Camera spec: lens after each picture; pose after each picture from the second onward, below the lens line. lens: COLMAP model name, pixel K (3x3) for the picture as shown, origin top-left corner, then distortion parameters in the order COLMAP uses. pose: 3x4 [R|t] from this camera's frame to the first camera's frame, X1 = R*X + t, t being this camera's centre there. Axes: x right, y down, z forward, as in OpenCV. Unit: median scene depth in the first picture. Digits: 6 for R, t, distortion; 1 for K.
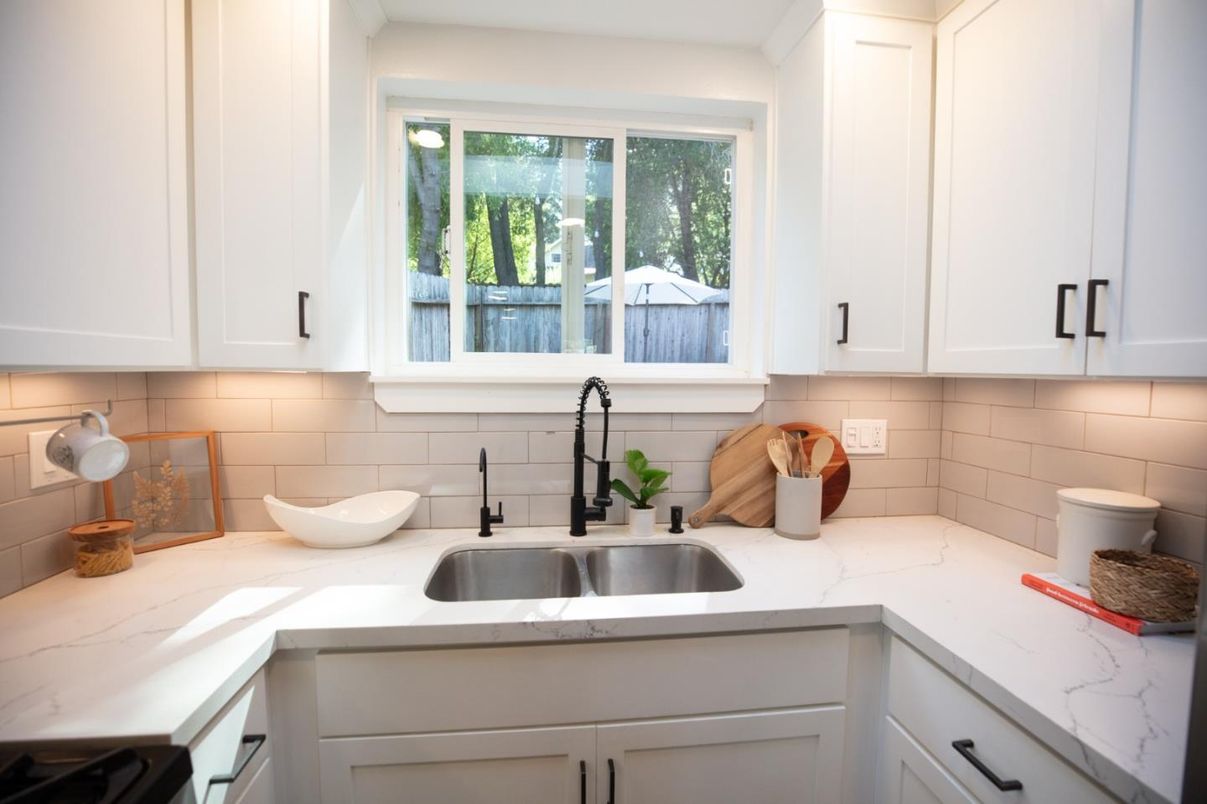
lens RADIAL K [[555.5, 0, 606.8], [0, 555.5, 399.7], [0, 0, 1]] dist [-0.027774, 0.004476]
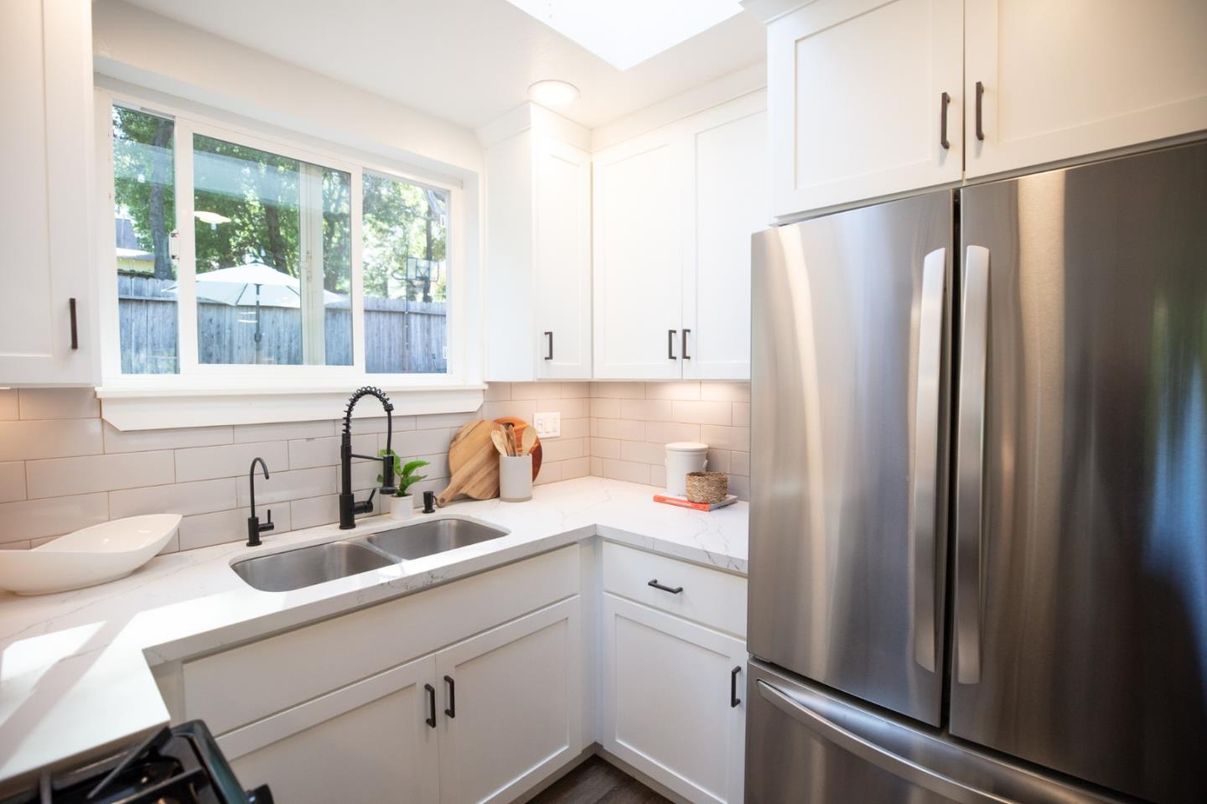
lens RADIAL K [[555.5, 0, 605.0], [0, 555.5, 400.4], [0, 0, 1]] dist [-0.027774, 0.004476]
pose [[0.761755, -0.038302, 0.646732, -0.371671], [0.045213, 0.998960, 0.005908, 0.003411], [-0.646286, 0.024740, 0.762694, -0.188799]]
